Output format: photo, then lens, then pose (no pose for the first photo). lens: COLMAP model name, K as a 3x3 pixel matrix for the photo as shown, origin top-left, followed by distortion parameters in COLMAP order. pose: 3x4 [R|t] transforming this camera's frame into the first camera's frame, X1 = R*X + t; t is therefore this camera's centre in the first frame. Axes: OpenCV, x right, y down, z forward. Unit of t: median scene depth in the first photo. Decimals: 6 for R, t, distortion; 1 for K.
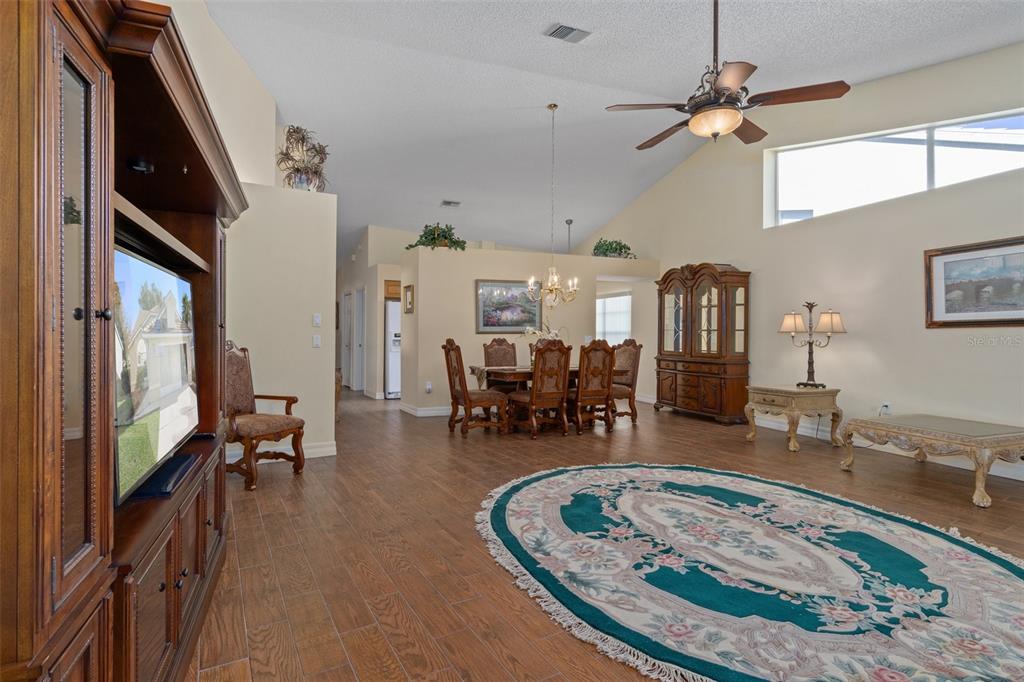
lens RADIAL K [[510.3, 0, 510.5], [0, 510.3, 335.6], [0, 0, 1]] dist [-0.000863, 0.000217]
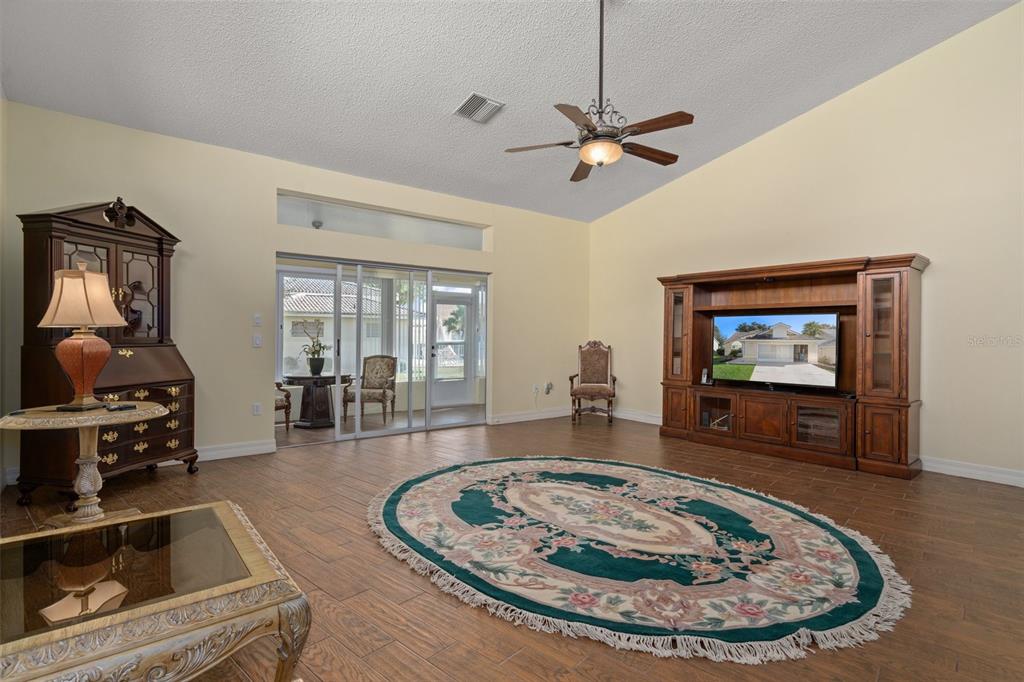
lens RADIAL K [[510.3, 0, 510.5], [0, 510.3, 335.6], [0, 0, 1]] dist [-0.000863, 0.000217]
pose [[-0.953629, -0.011441, -0.300767, 0.849023], [-0.012314, 0.999924, 0.001009, -0.001980], [0.300732, 0.004666, -0.953697, 1.847514]]
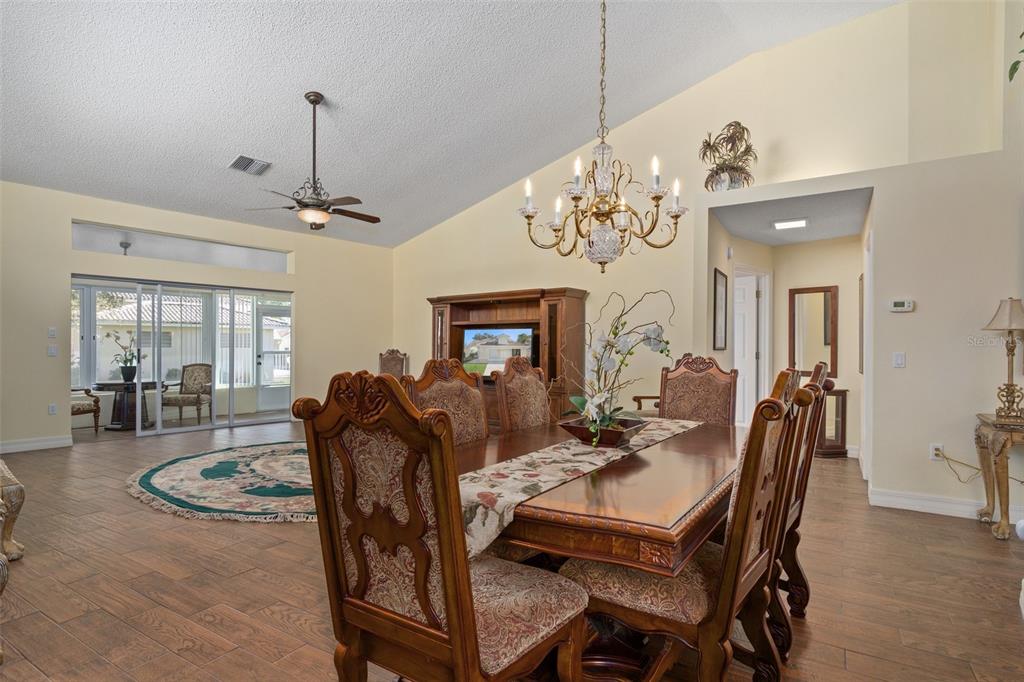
lens RADIAL K [[525.9, 0, 510.7], [0, 525.9, 346.6], [0, 0, 1]] dist [0.000946, 0.000472]
pose [[-0.879633, -0.006854, -0.475603, 0.584872], [-0.008712, 0.999961, 0.001704, -0.004969], [0.475573, 0.005642, -0.879658, 2.519690]]
